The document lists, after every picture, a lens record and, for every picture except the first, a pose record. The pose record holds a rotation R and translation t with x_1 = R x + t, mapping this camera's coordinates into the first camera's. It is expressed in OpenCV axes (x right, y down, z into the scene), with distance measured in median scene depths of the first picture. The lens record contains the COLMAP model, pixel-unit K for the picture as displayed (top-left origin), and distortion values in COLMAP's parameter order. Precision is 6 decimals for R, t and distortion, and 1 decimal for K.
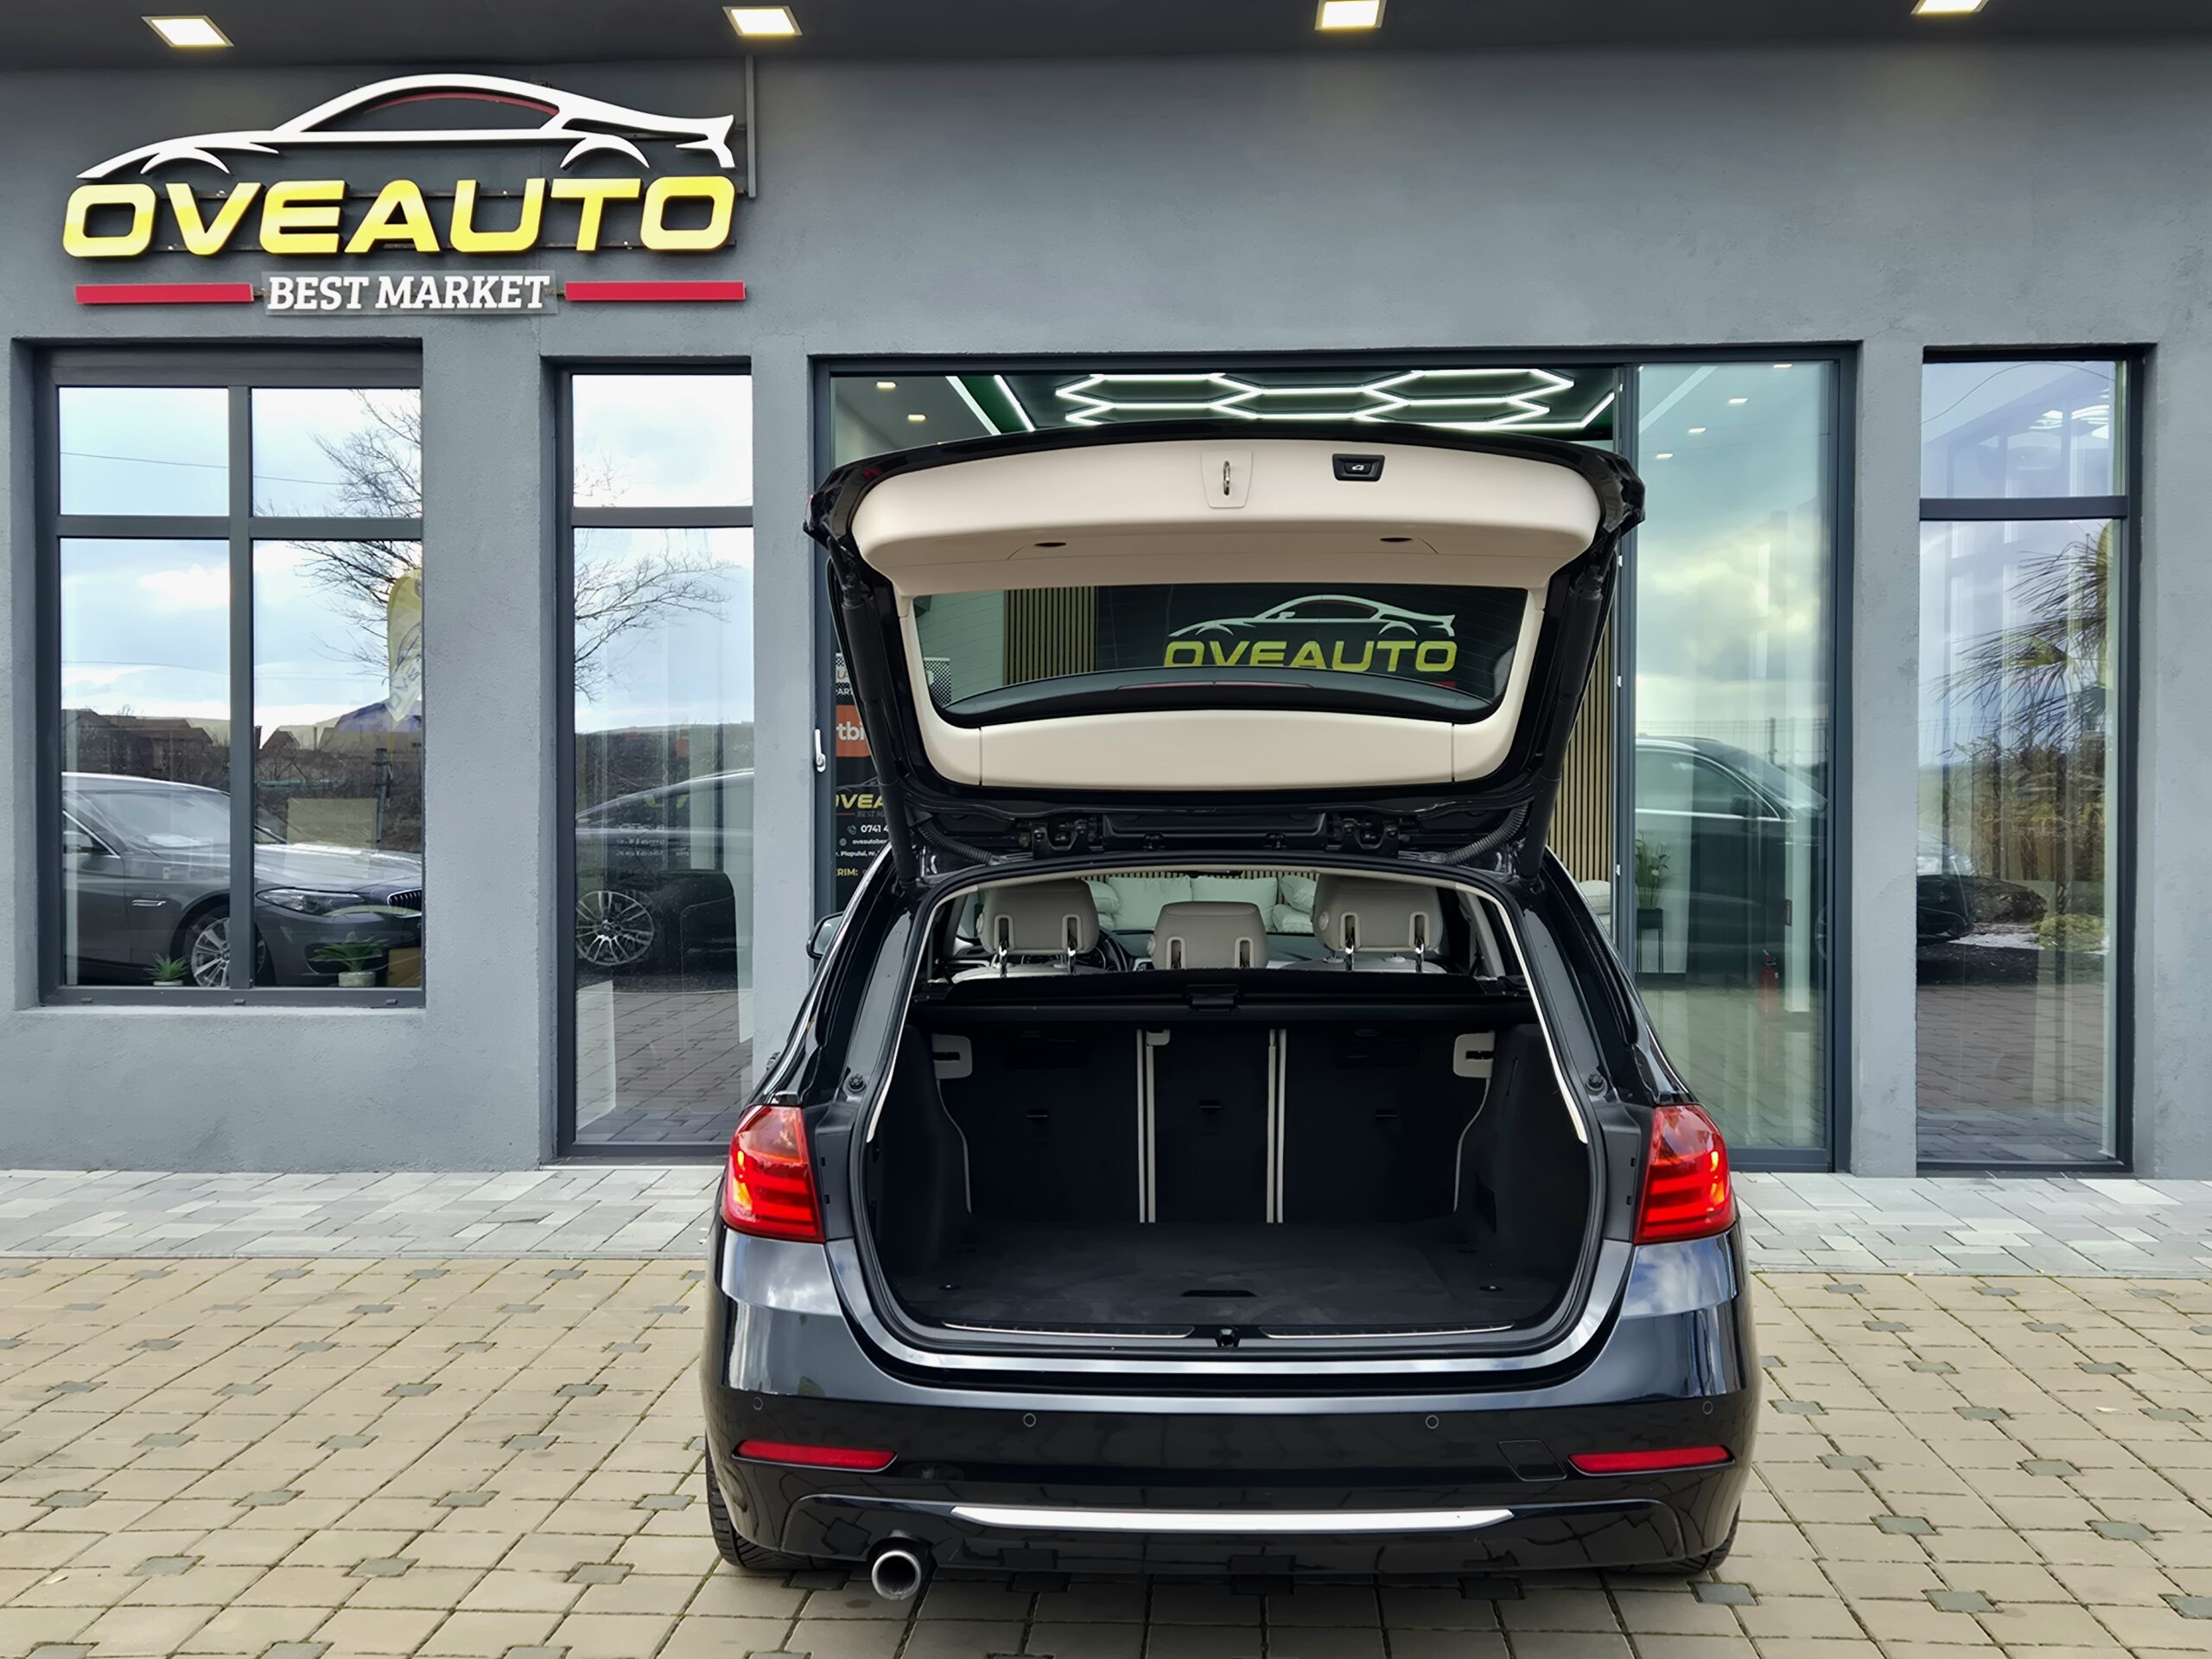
lens RADIAL K [[2346.0, 0, 1078.1], [0, 2346.0, 839.9], [0, 0, 1]] dist [0.063668, 0.000000]
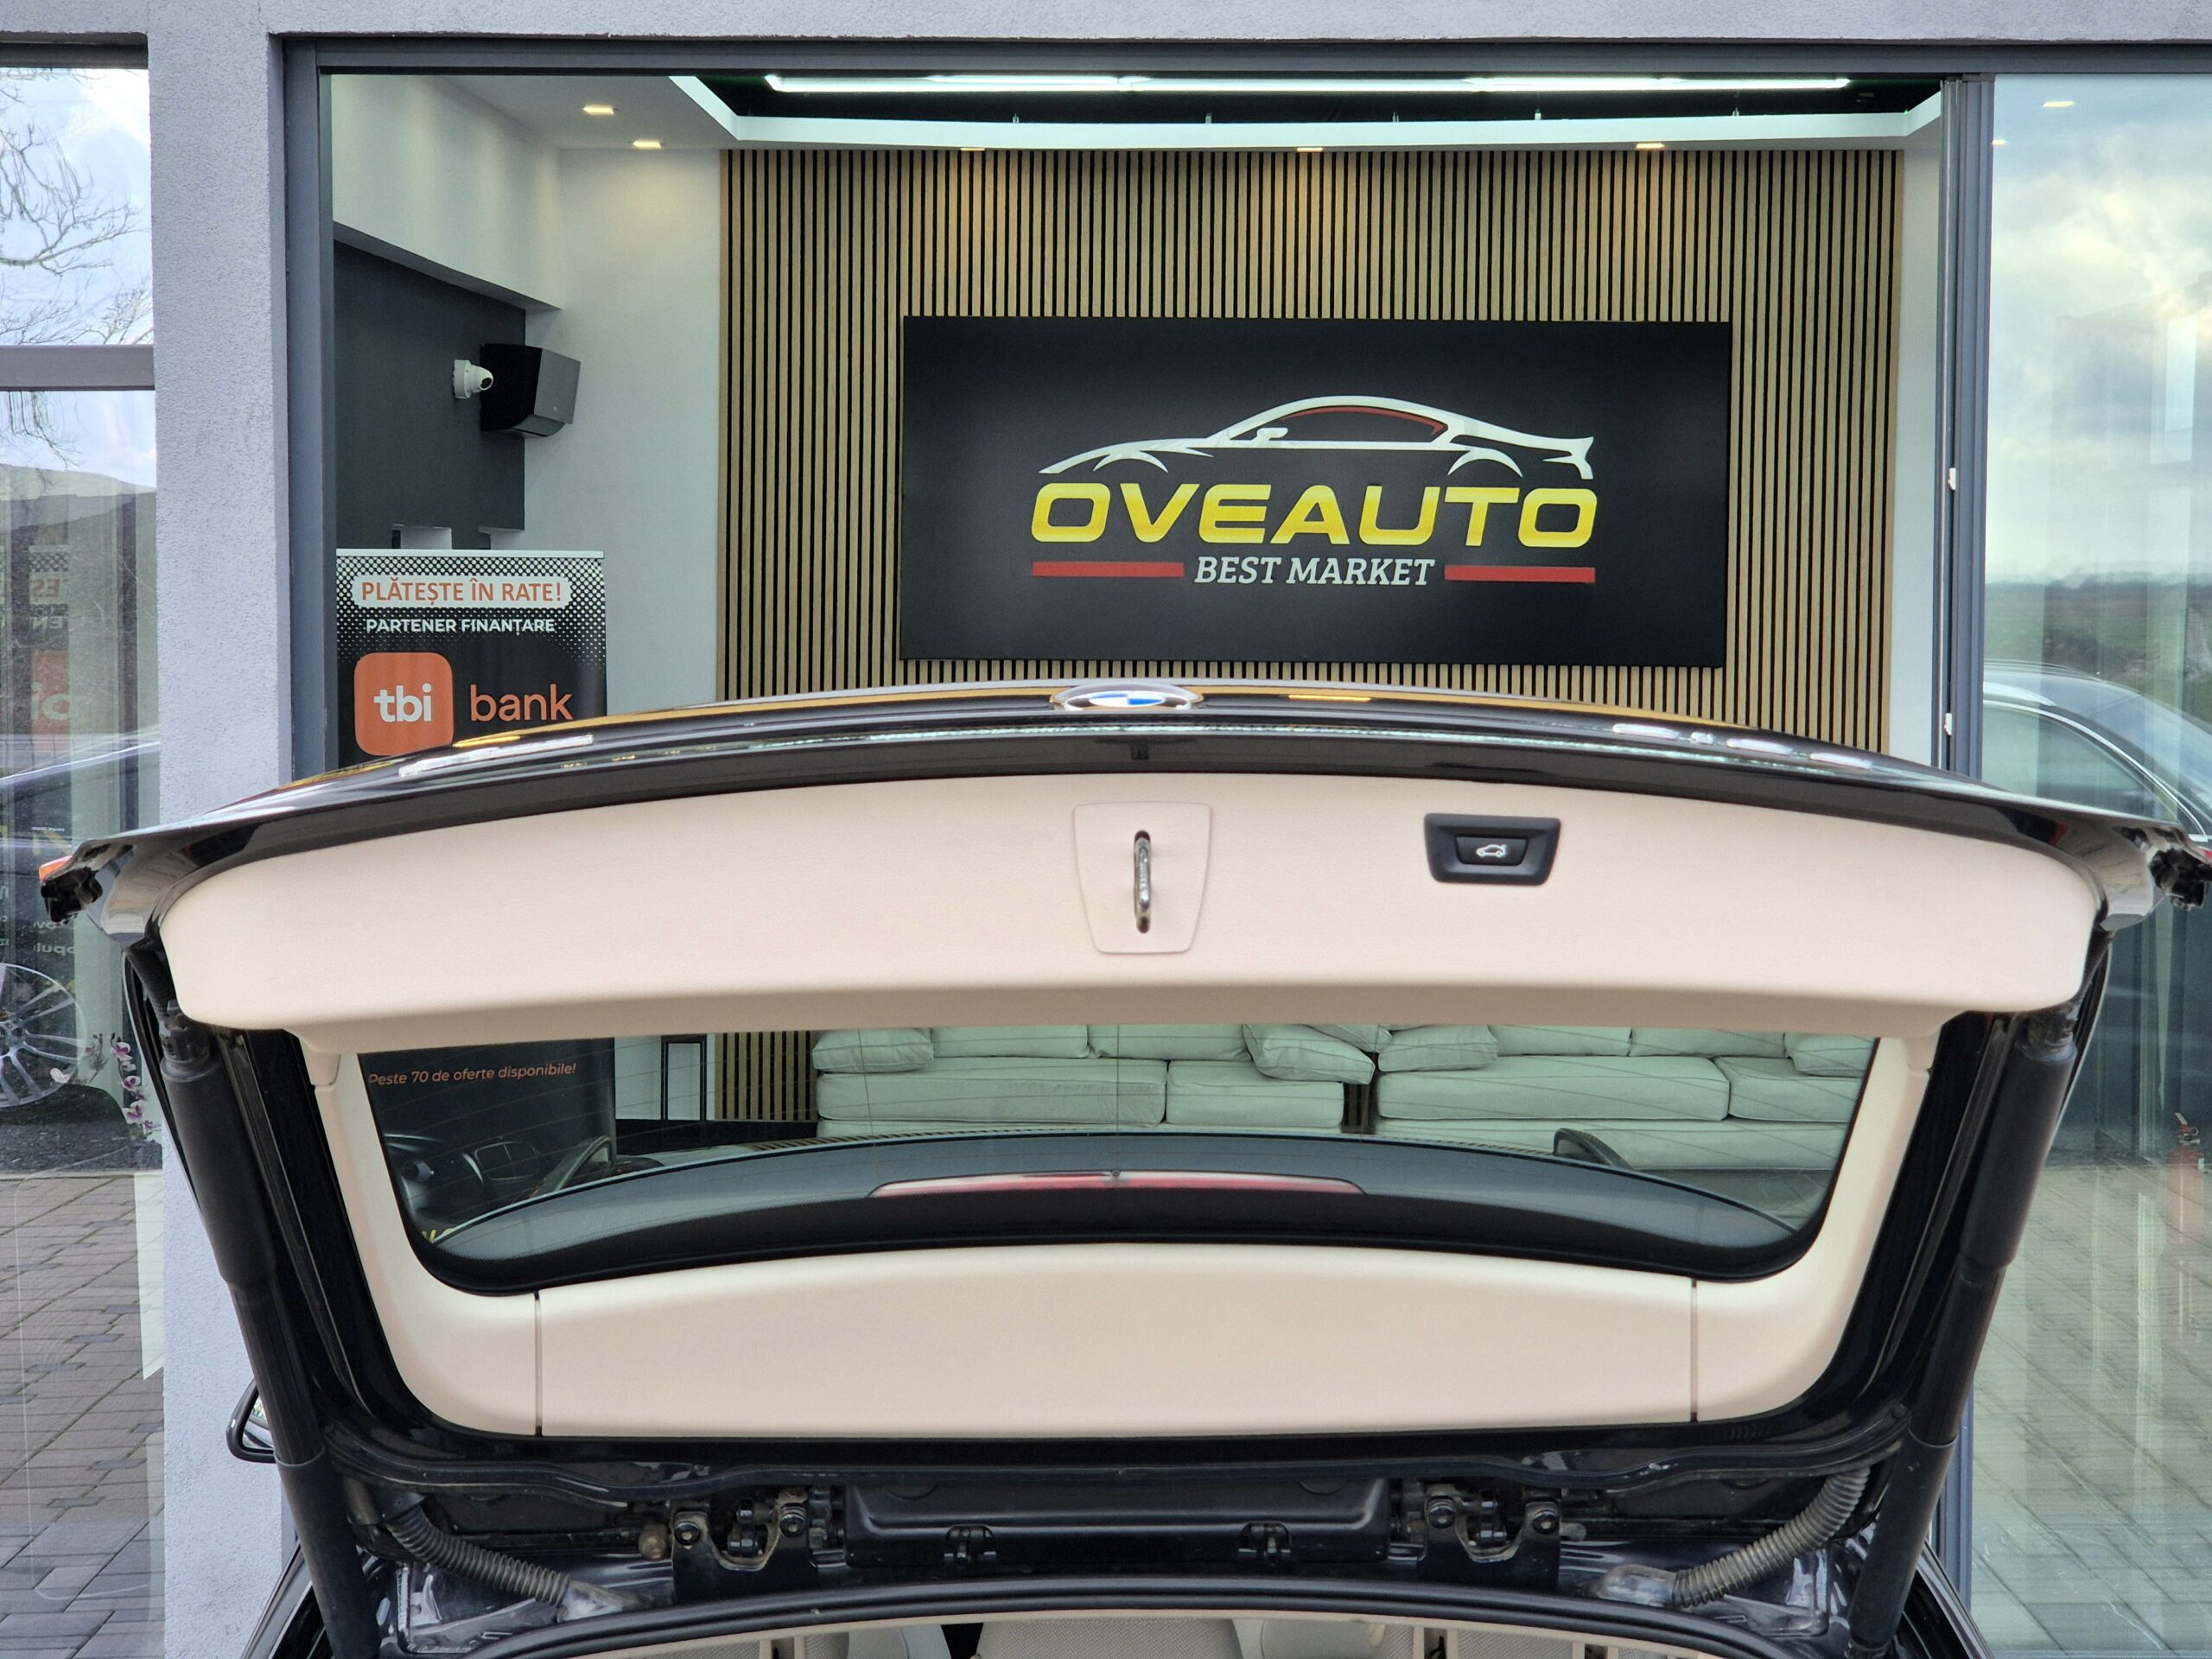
lens RADIAL K [[4261.1, 0, 1137.3], [0, 4261.1, 875.3], [0, 0, 1]] dist [0.009374, 0.000000]
pose [[0.998270, -0.000846, 0.058788, 0.008699], [-0.001559, 0.999164, 0.040854, -0.071578], [-0.058773, -0.040875, 0.997434, 0.126343]]
